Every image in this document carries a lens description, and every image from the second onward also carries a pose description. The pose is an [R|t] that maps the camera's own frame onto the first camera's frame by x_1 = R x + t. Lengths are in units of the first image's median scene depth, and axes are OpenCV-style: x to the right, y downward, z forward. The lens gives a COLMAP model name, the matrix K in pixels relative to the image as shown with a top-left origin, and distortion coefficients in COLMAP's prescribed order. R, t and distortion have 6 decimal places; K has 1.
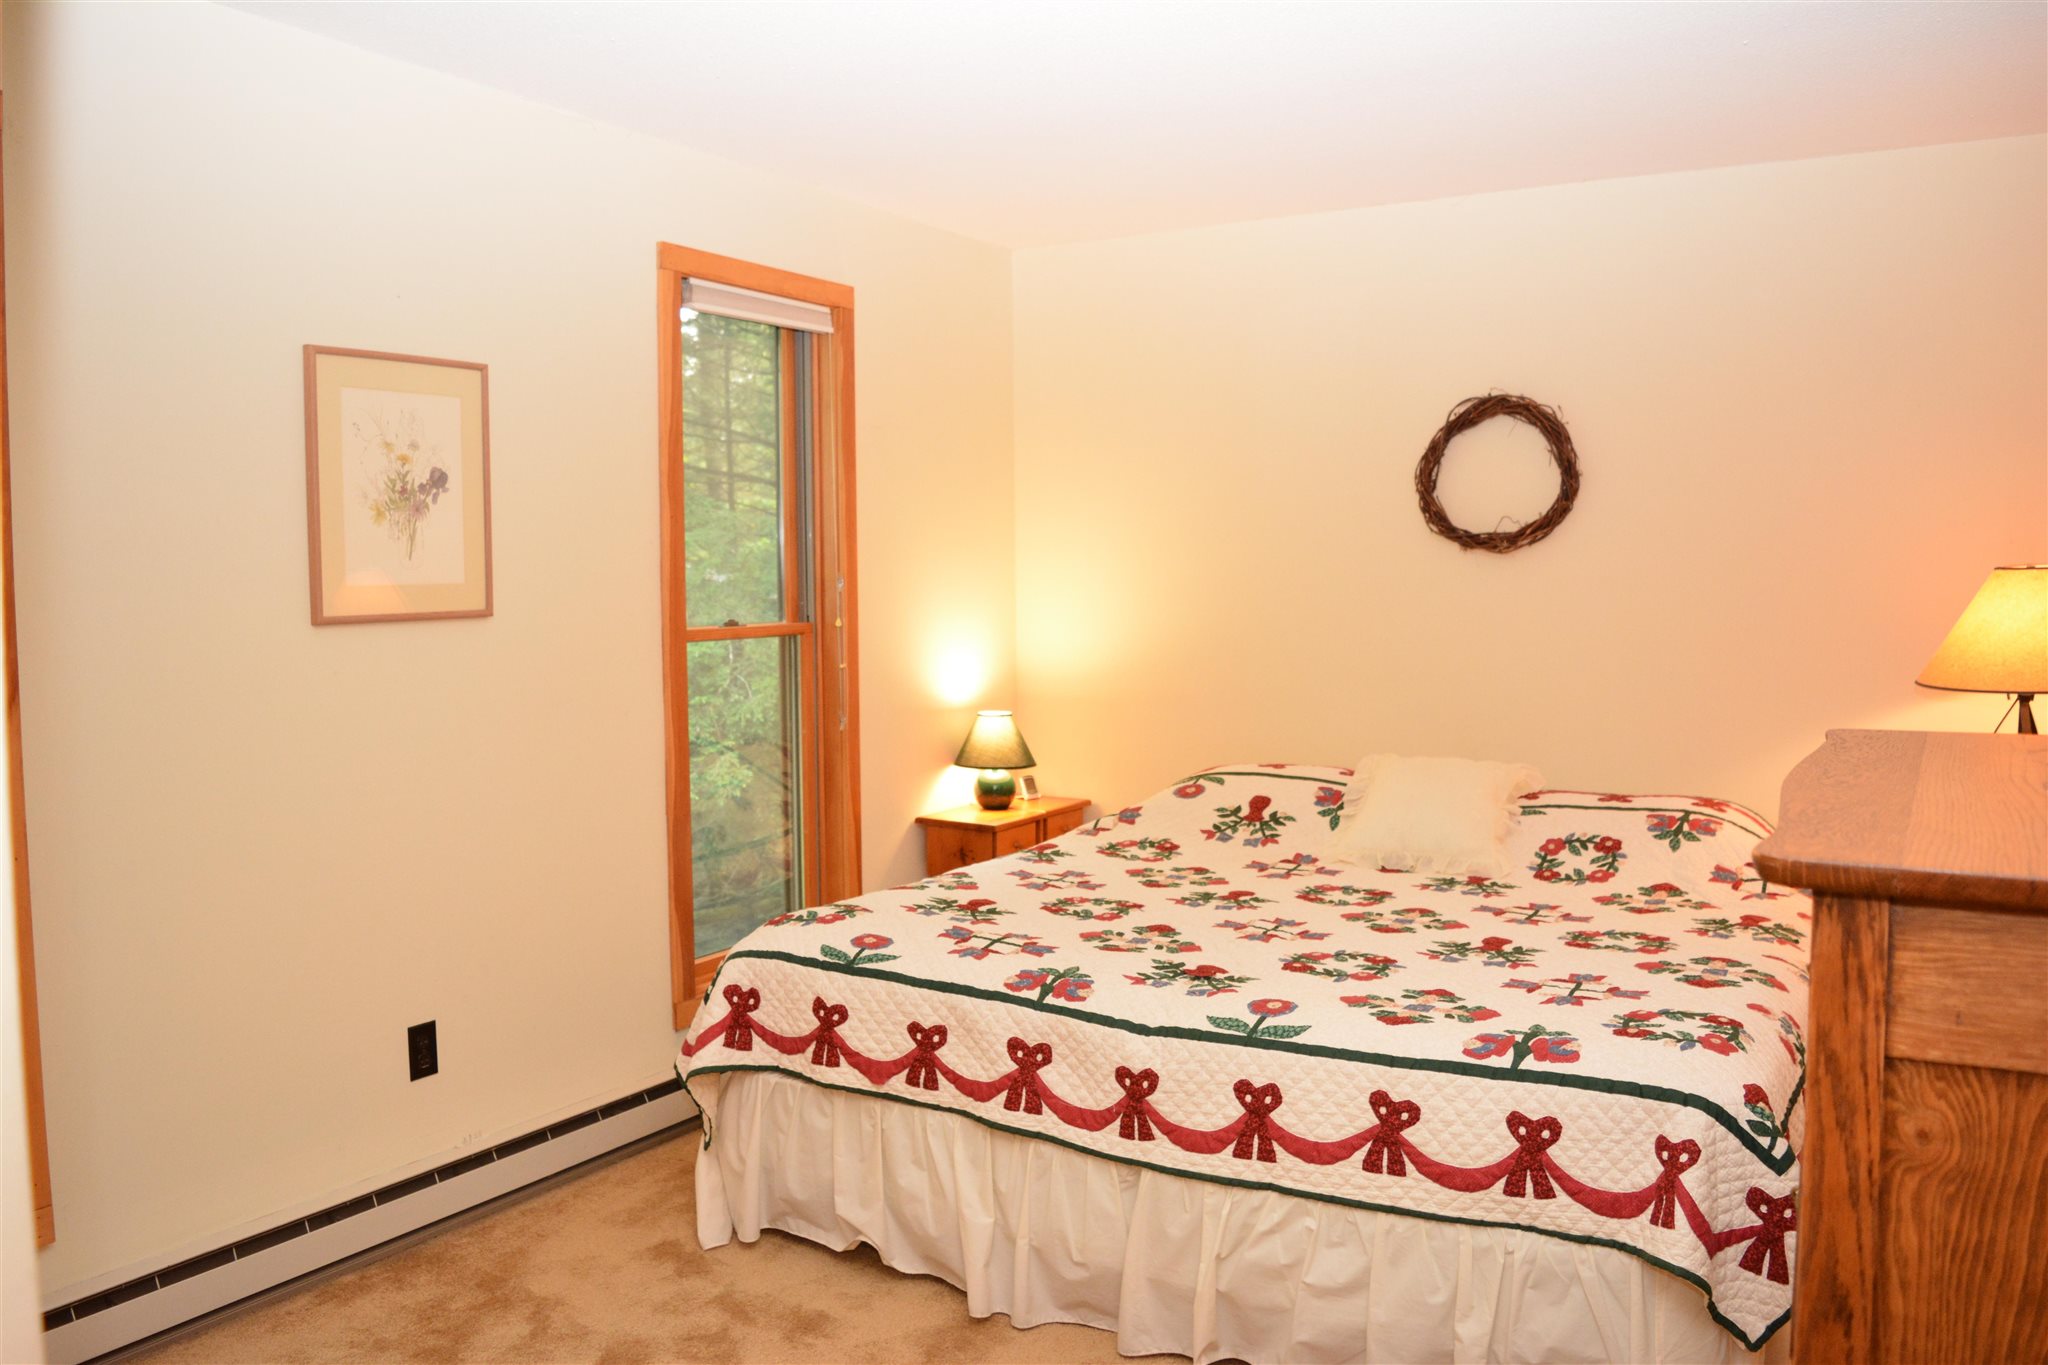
lens RADIAL K [[1599.2, 0, 1024.9], [0, 1599.2, 674.5], [0, 0, 1]] dist [-0.092662, 0.019401]
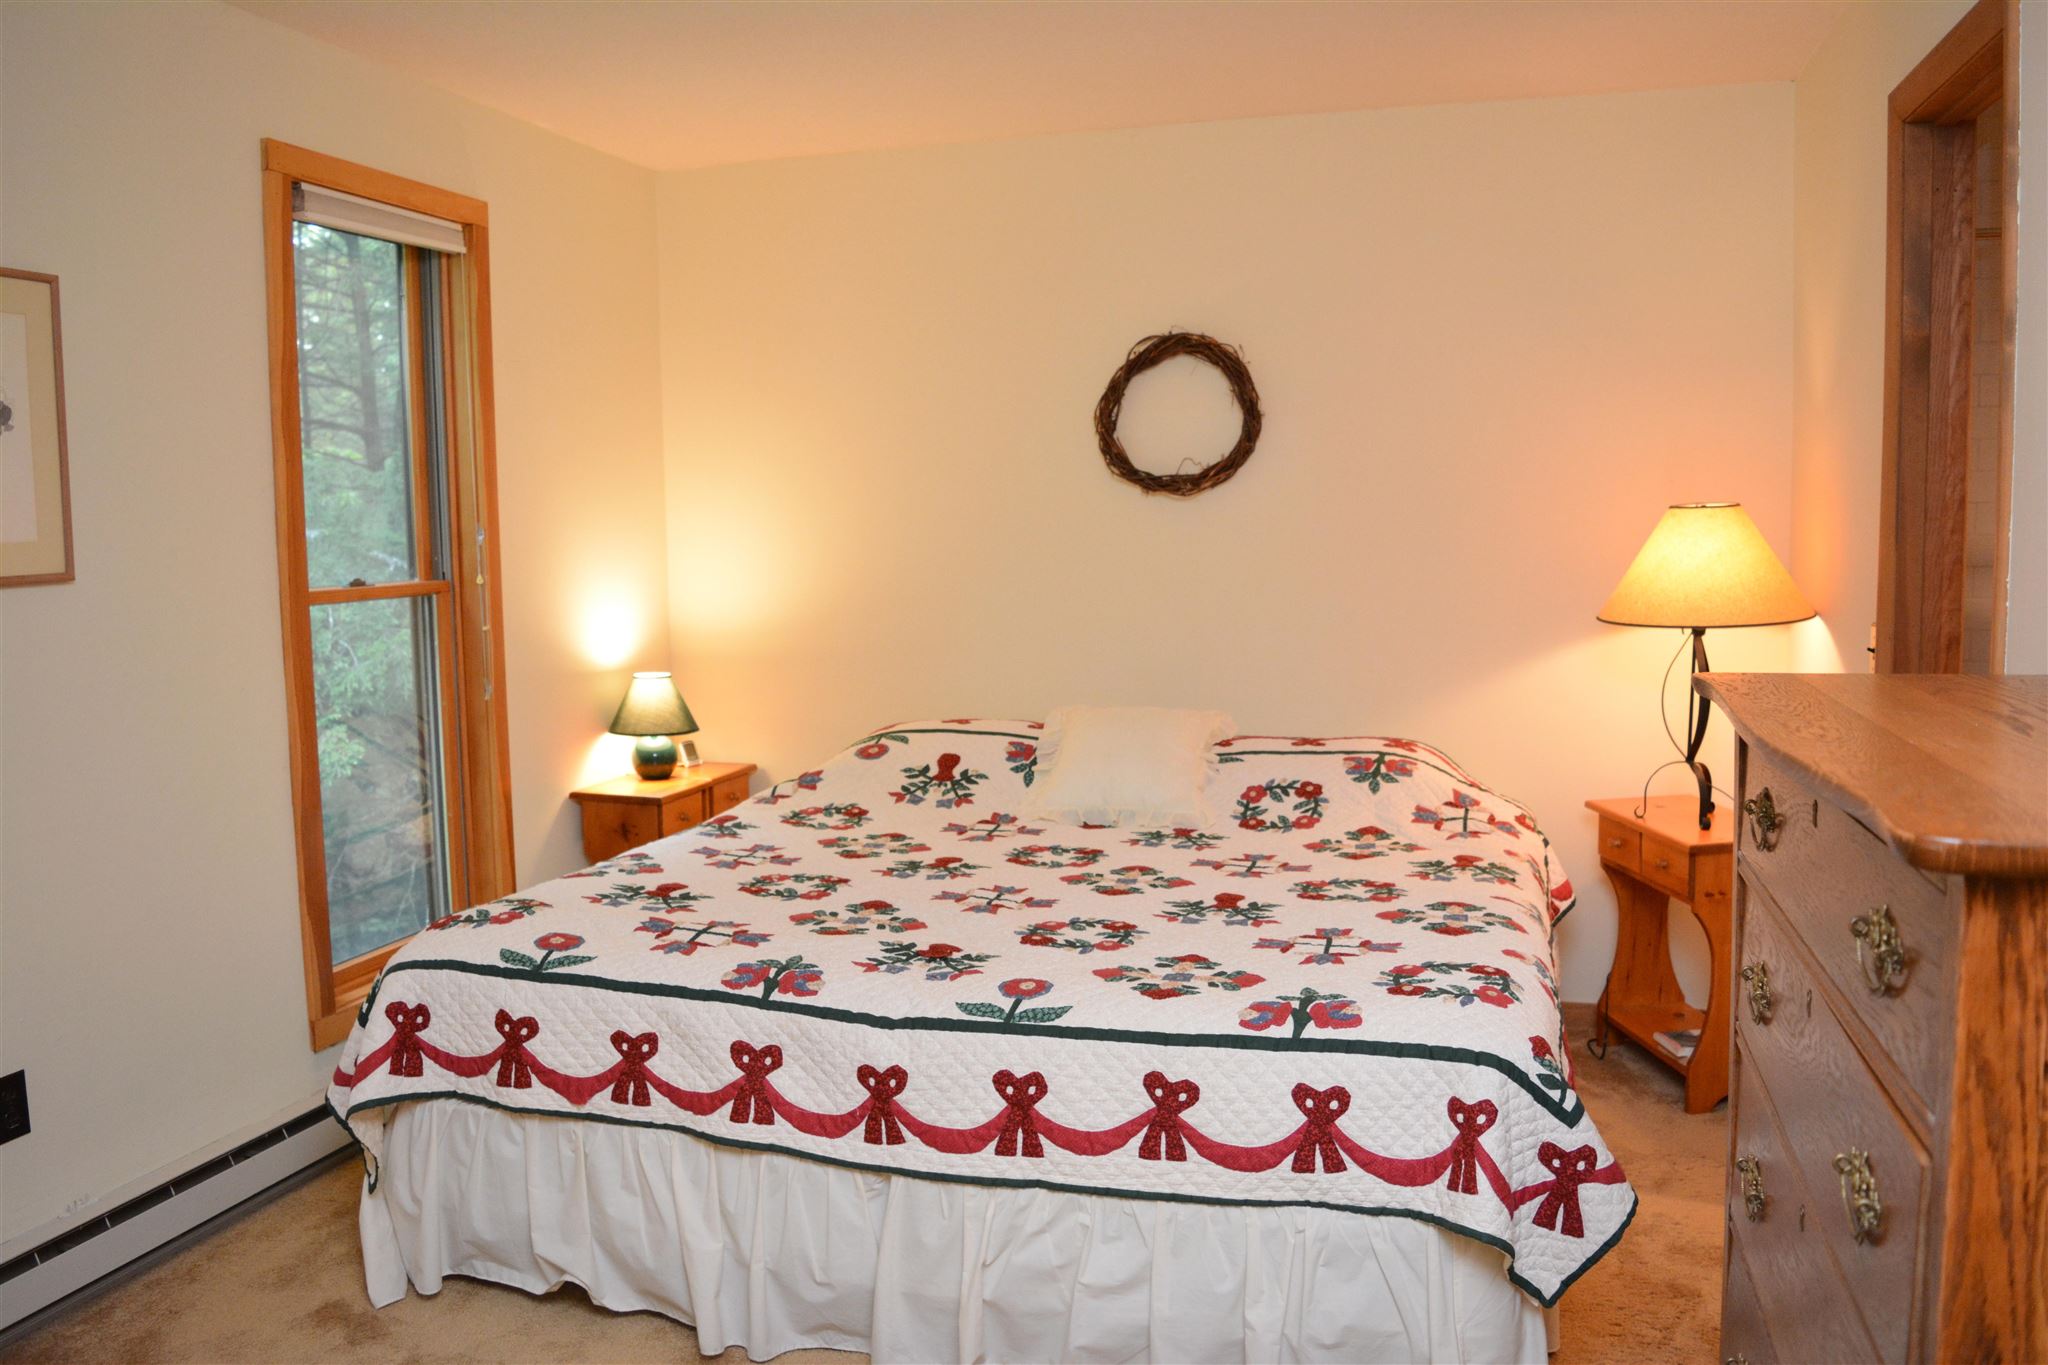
lens RADIAL K [[1599.2, 0, 1020.5], [0, 1599.2, 672.8], [0, 0, 1]] dist [-0.092662, 0.019401]
pose [[0.969066, -0.031443, 0.244789, -0.058432], [0.024053, 0.999162, 0.033120, -0.003496], [-0.245625, -0.026208, 0.969011, 0.094185]]
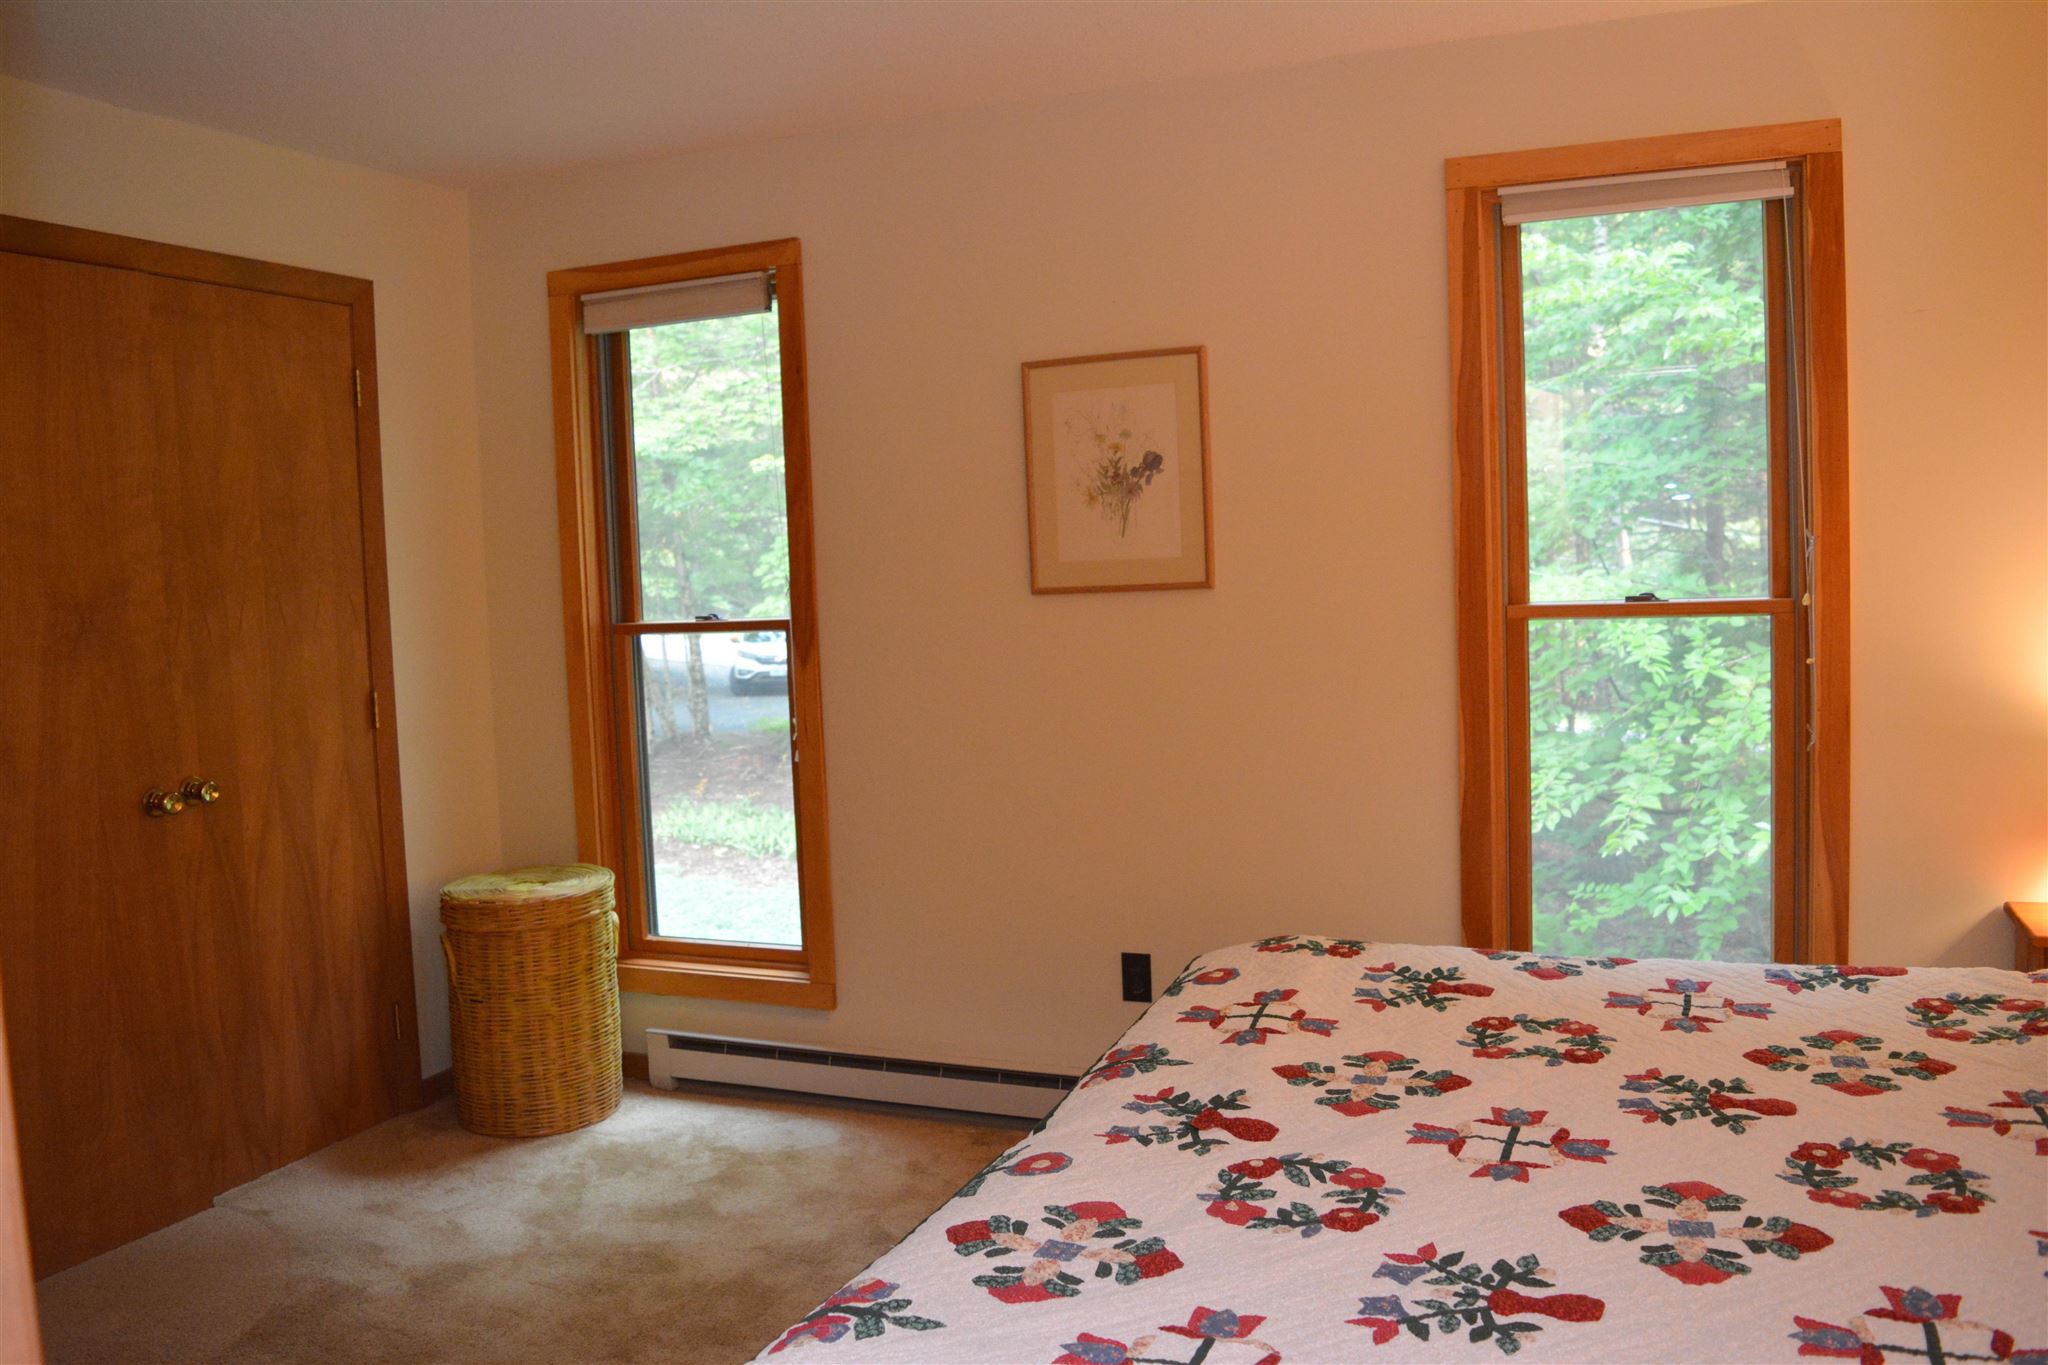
lens RADIAL K [[1599.2, 0, 1012.9], [0, 1599.2, 681.1], [0, 0, 1]] dist [-0.092662, 0.019401]
pose [[0.154196, 0.073912, -0.985272, 0.721451], [-0.030347, 0.997082, 0.070048, -0.048427], [0.987574, 0.019099, 0.155989, 0.753048]]
